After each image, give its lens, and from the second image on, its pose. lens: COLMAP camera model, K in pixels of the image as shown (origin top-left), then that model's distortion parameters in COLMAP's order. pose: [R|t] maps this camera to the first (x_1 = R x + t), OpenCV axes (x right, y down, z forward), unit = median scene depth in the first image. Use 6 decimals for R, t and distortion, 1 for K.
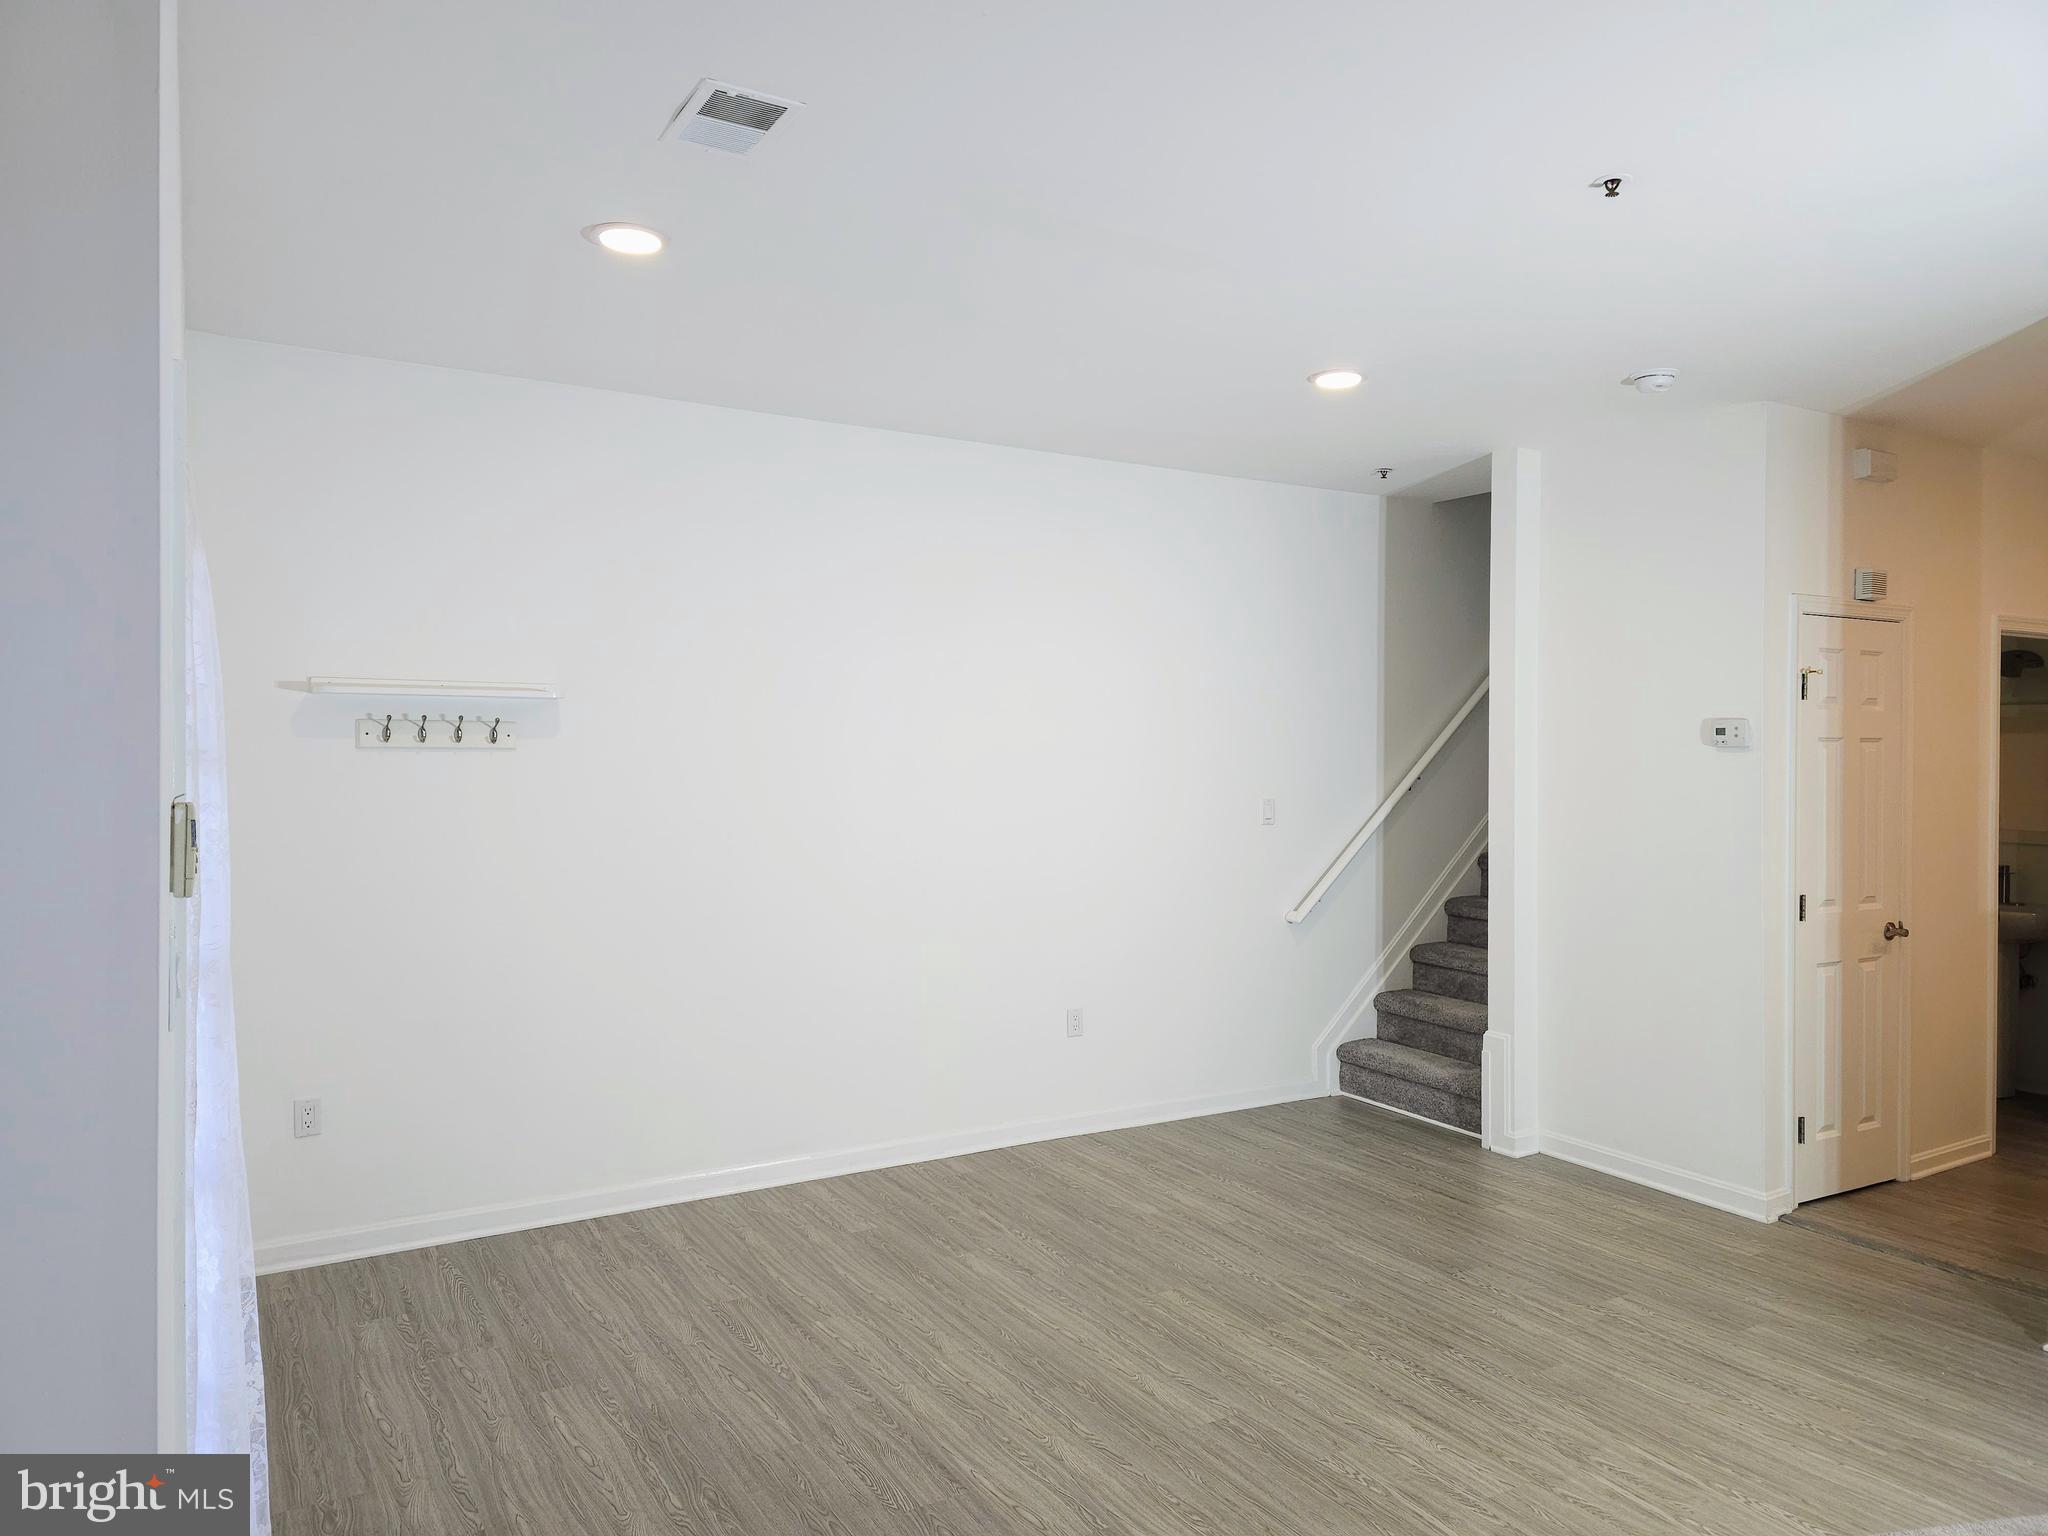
lens RADIAL K [[1370.2, 0, 1022.7], [0, 1370.2, 749.8], [0, 0, 1]] dist [0.073790, -0.068445]
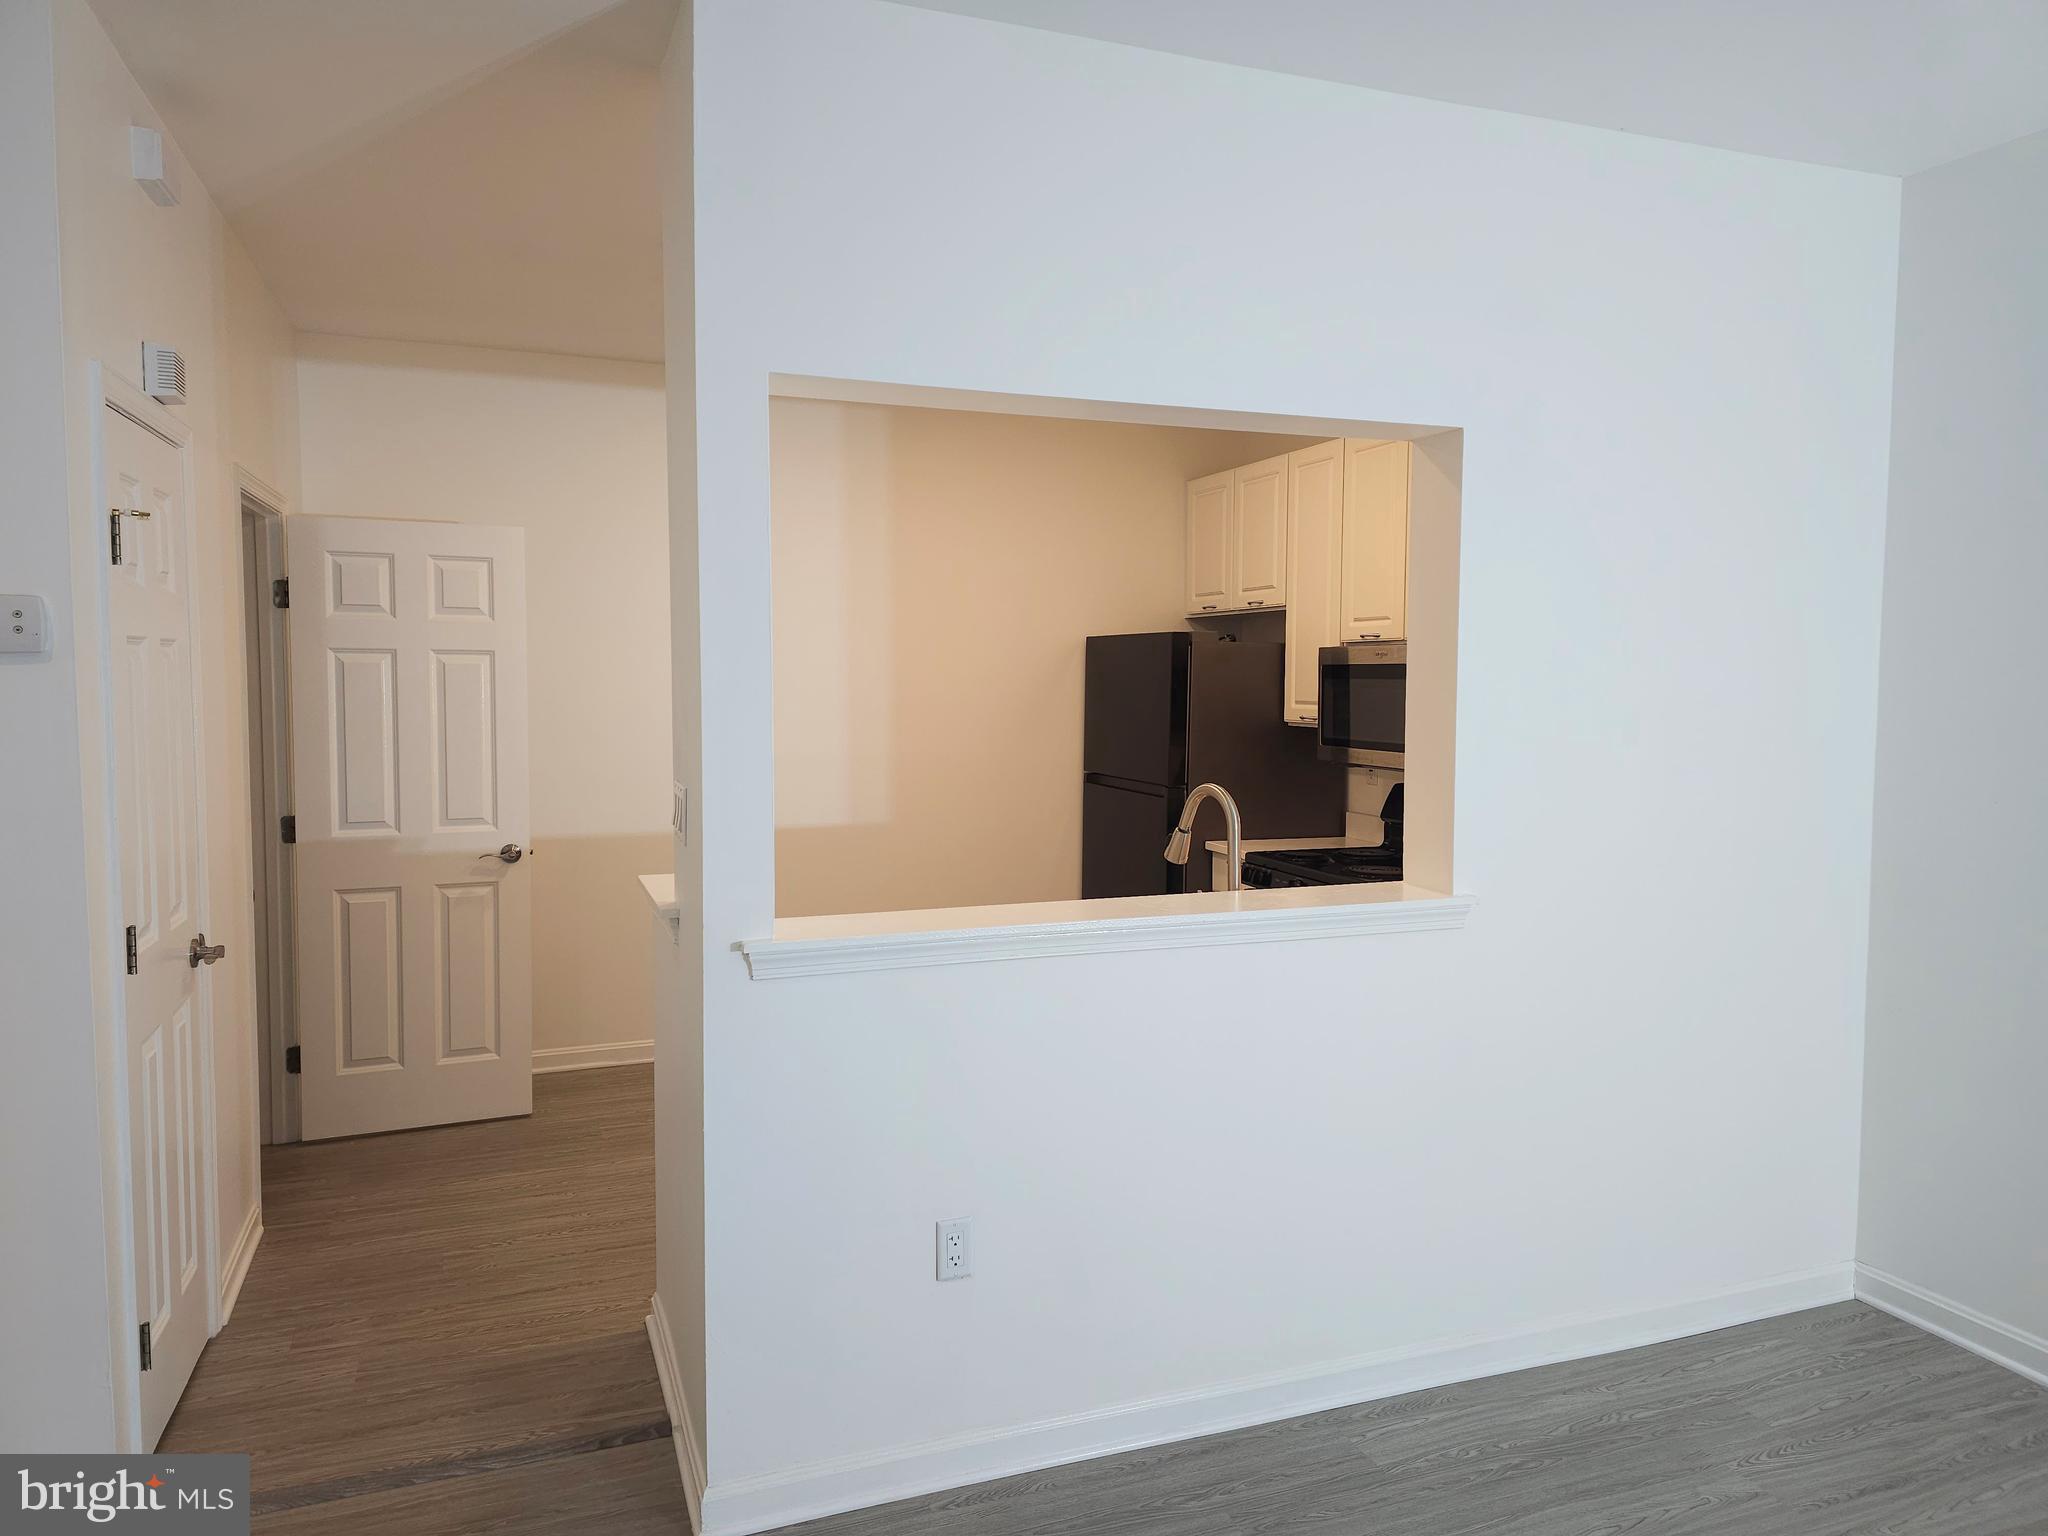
lens RADIAL K [[1370.2, 0, 1021.6], [0, 1370.2, 764.9], [0, 0, 1]] dist [0.073790, -0.068445]
pose [[0.177926, -0.074789, 0.981198, 0.095274], [-0.001275, 0.997089, 0.076231, -0.000663], [-0.984043, -0.014814, 0.177313, 0.576414]]
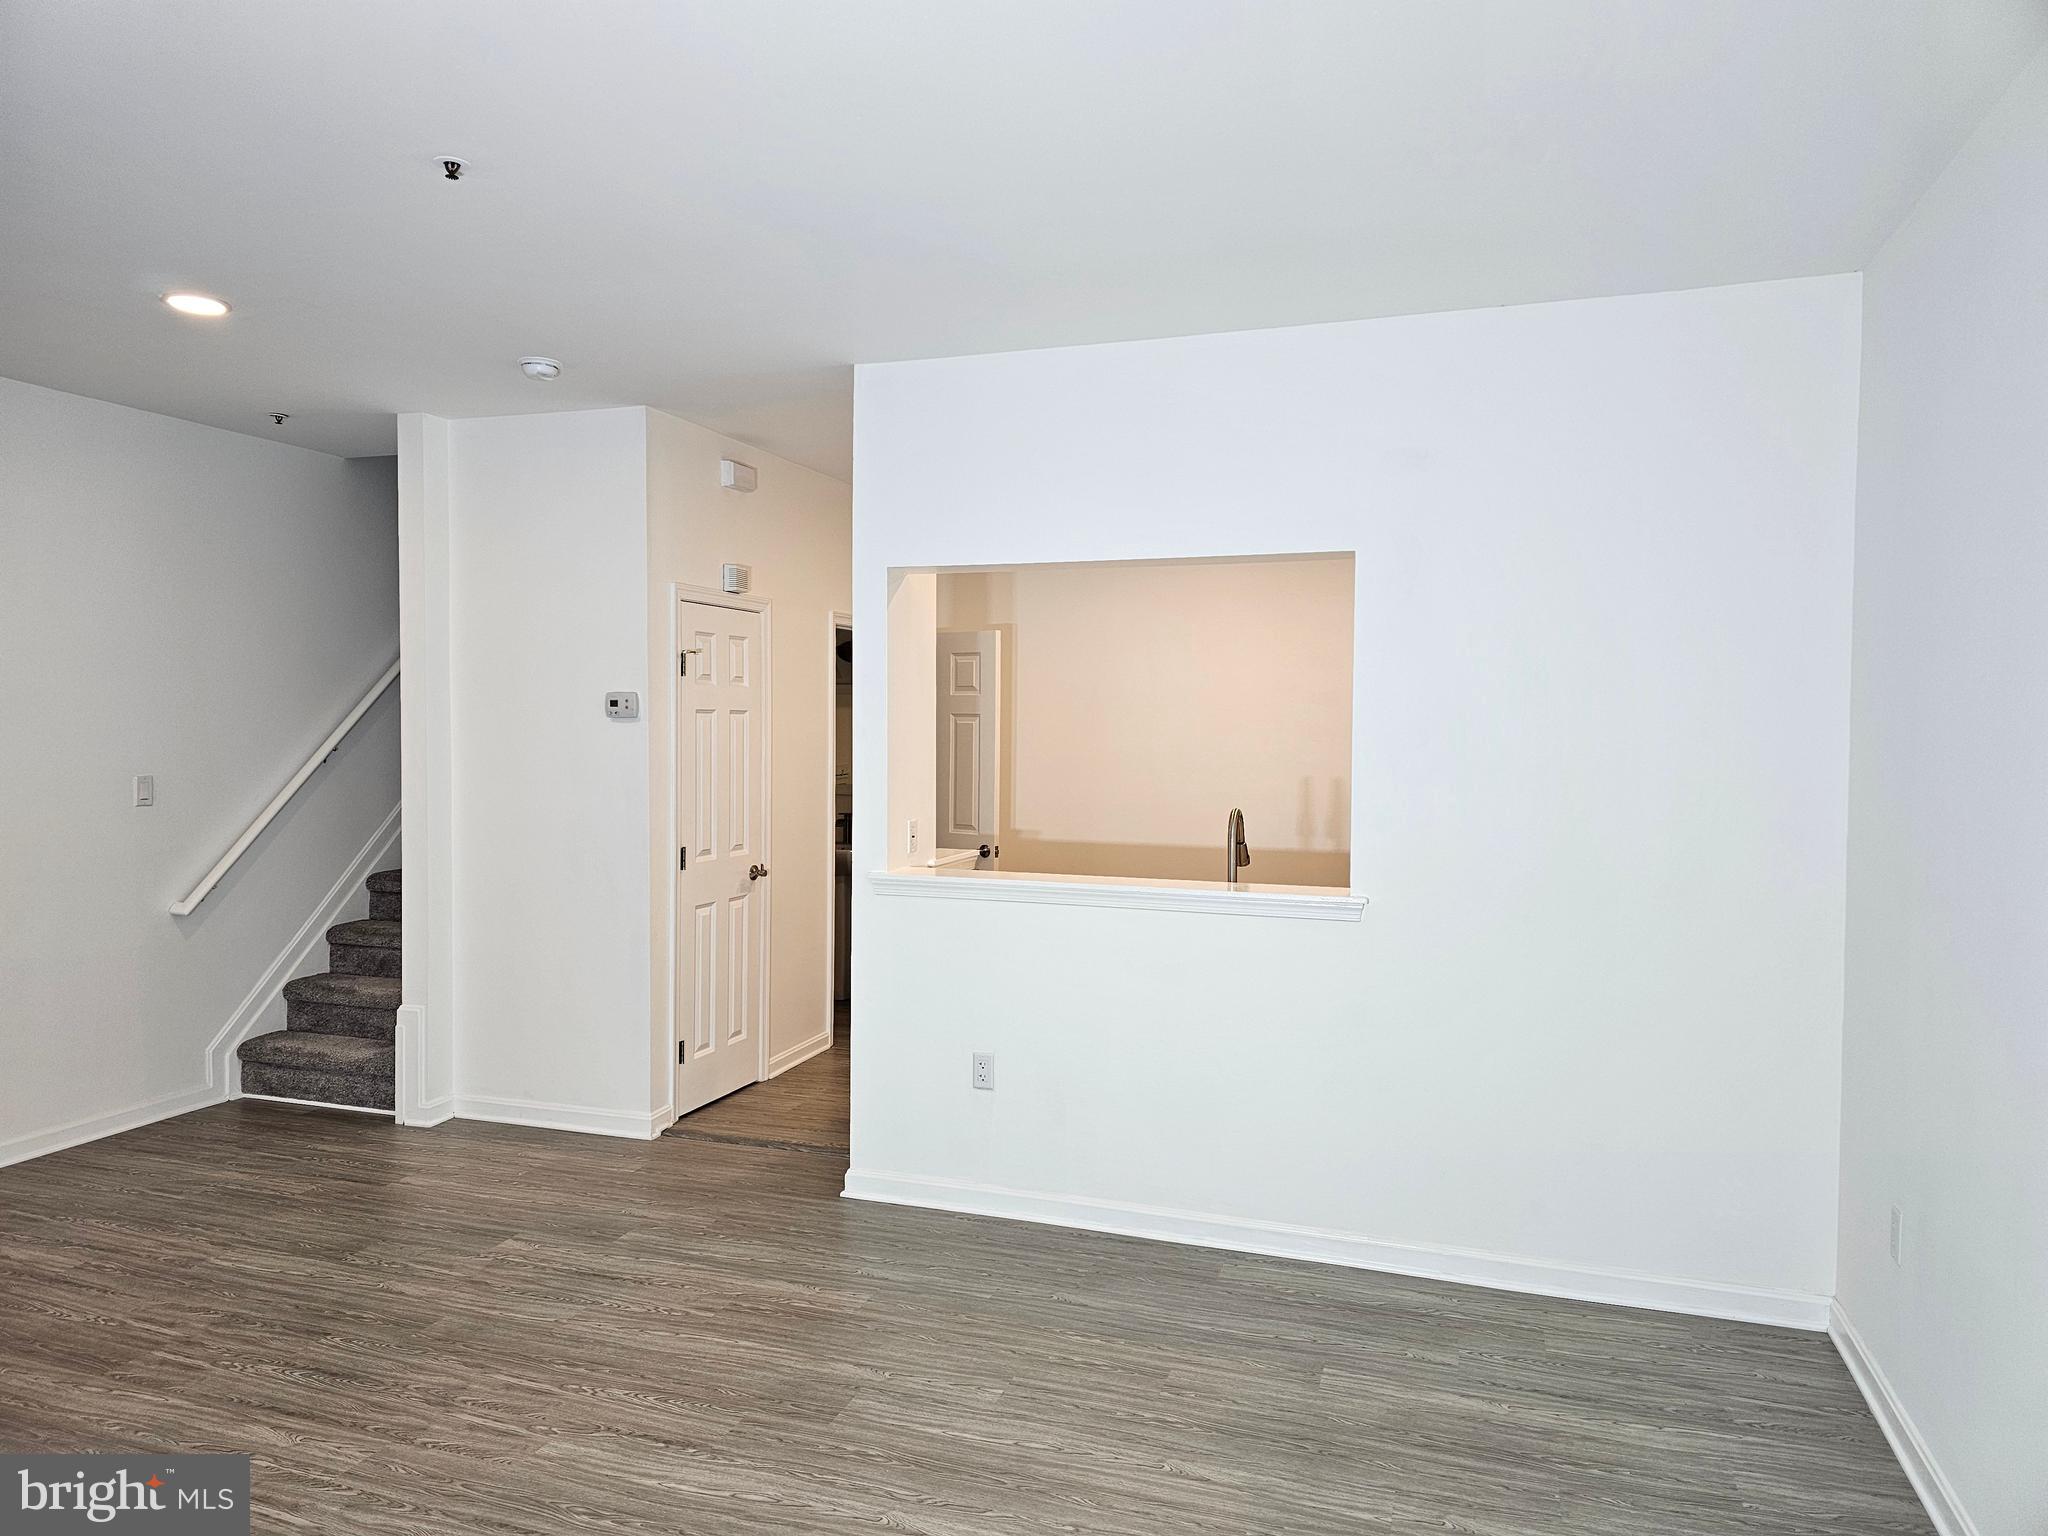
lens RADIAL K [[1370.2, 0, 1003.2], [0, 1370.2, 762.4], [0, 0, 1]] dist [0.073790, -0.068445]
pose [[0.768751, -0.019332, 0.639257, 0.042951], [-0.000477, 0.999525, 0.030801, -0.000294], [-0.639549, -0.023984, 0.768376, -0.033565]]
